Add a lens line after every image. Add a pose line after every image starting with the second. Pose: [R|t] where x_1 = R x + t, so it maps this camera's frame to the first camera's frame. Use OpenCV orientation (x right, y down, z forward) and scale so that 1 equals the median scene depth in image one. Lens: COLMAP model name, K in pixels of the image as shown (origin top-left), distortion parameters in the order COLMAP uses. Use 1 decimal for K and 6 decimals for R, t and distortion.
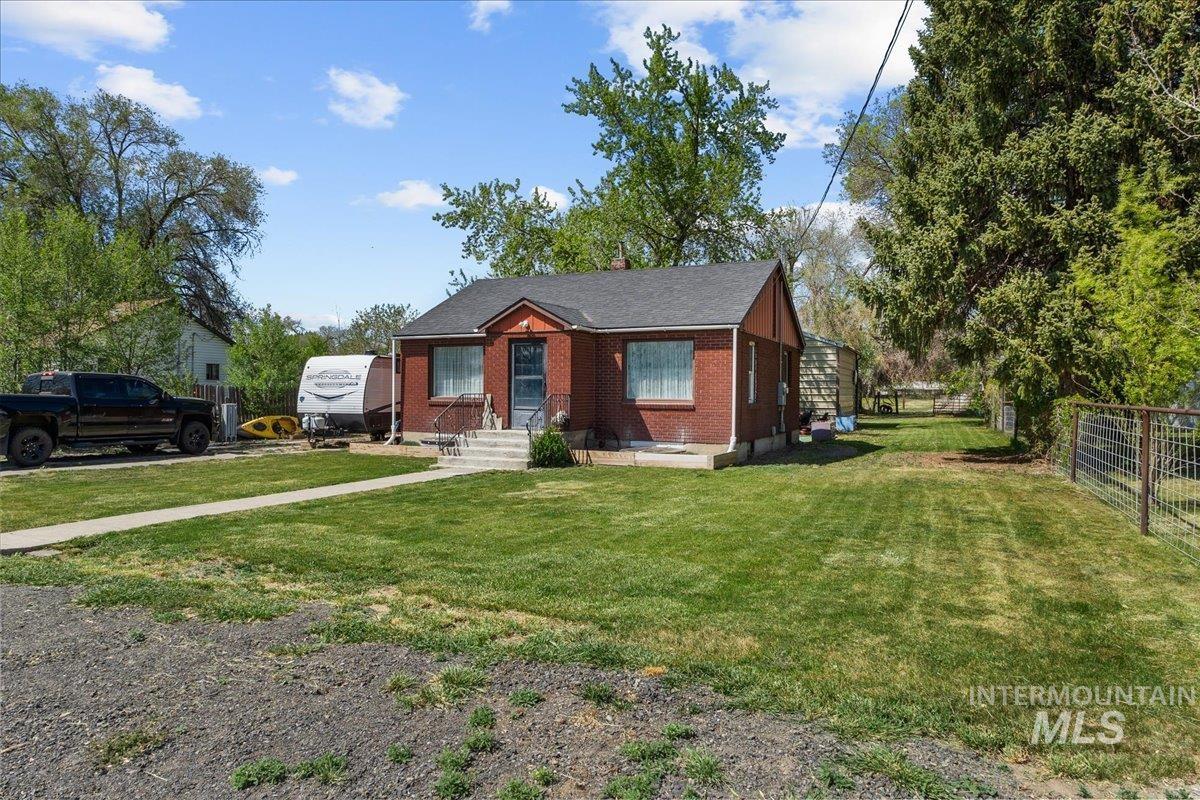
lens RADIAL K [[753.2, 0, 595.6], [0, 753.2, 395.6], [0, 0, 1]] dist [-0.001034, -0.006290]
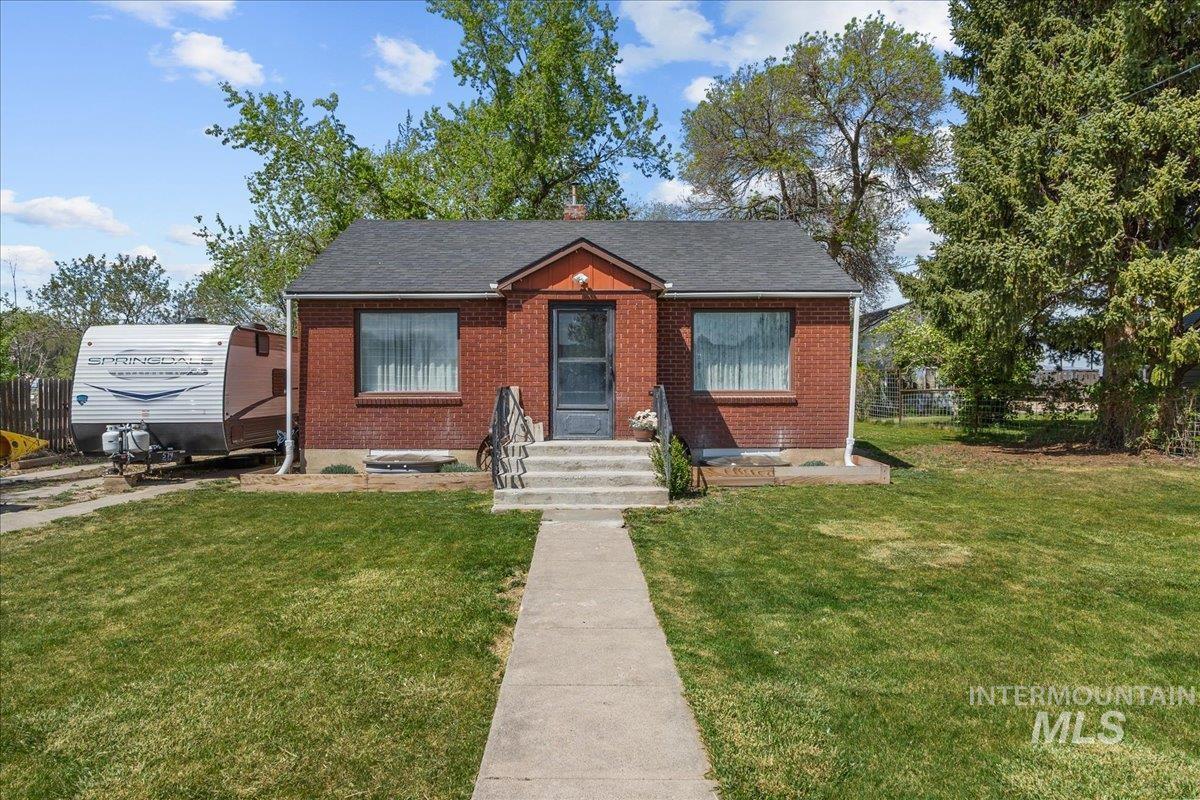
lens RADIAL K [[753.2, 0, 598.8], [0, 753.2, 401.7], [0, 0, 1]] dist [-0.001034, -0.006290]
pose [[0.893874, -0.020221, 0.447863, -0.365665], [0.011344, 0.999683, 0.022493, -0.002547], [-0.448176, -0.015025, 0.893819, 0.395761]]
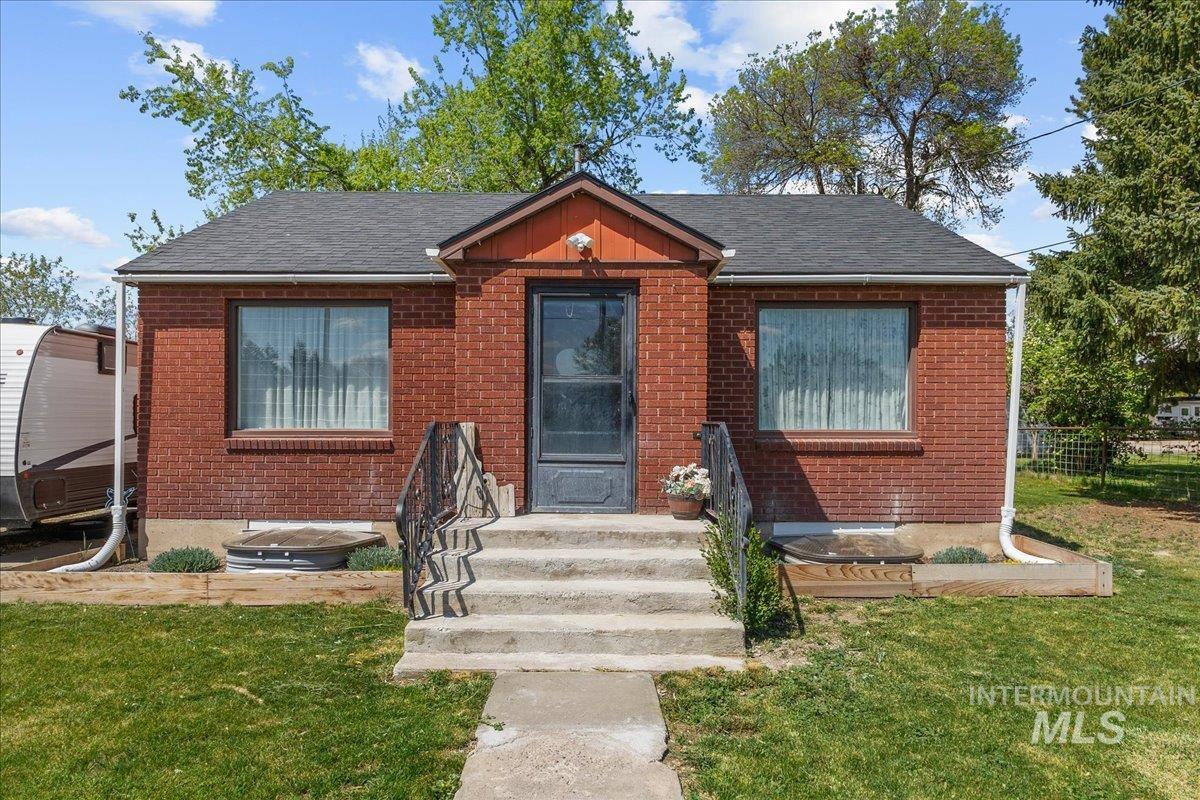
lens RADIAL K [[753.2, 0, 601.9], [0, 753.2, 414.3], [0, 0, 1]] dist [-0.001034, -0.006290]
pose [[0.898313, -0.002526, 0.439349, -0.248185], [0.005271, 0.999973, -0.005028, -0.003861], [-0.439324, 0.006832, 0.898303, 0.630207]]
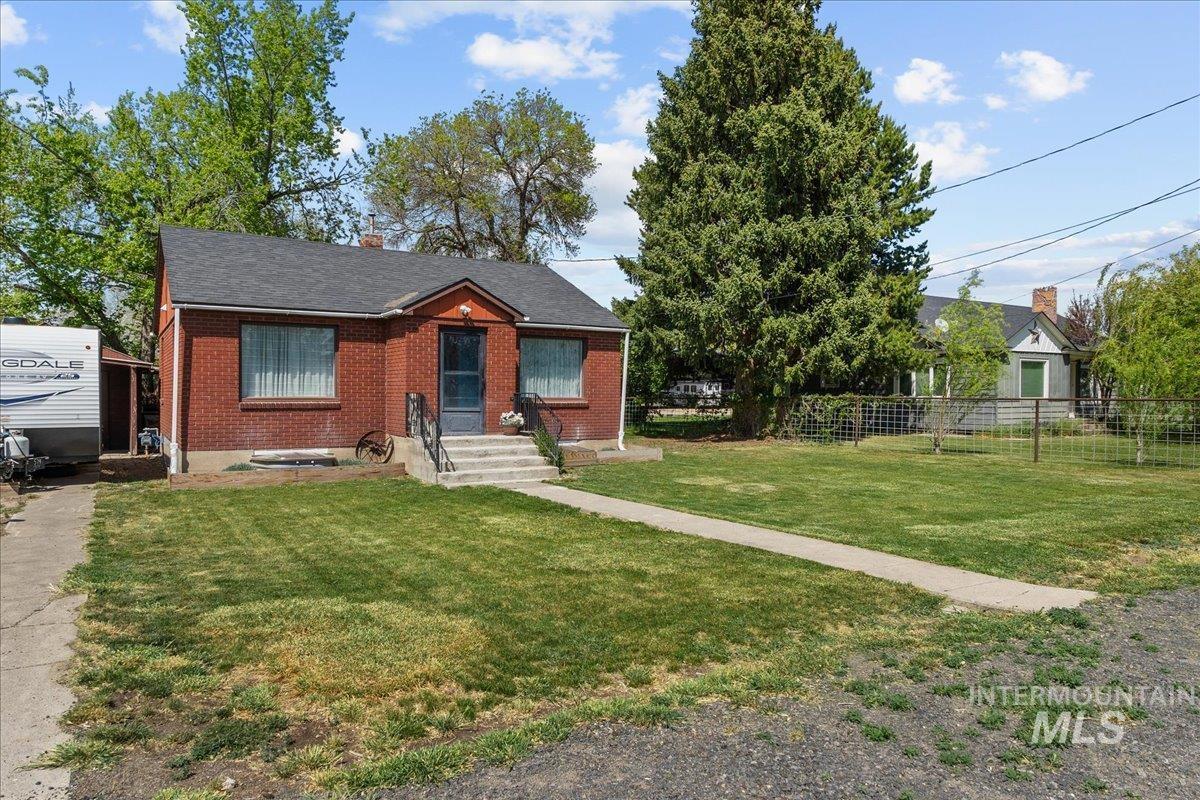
lens RADIAL K [[753.2, 0, 588.1], [0, 753.2, 405.7], [0, 0, 1]] dist [-0.001034, -0.006290]
pose [[0.541624, -0.017072, 0.840448, -0.708422], [0.002266, 0.999820, 0.018849, -0.003281], [-0.840618, -0.008305, 0.541565, 0.416921]]
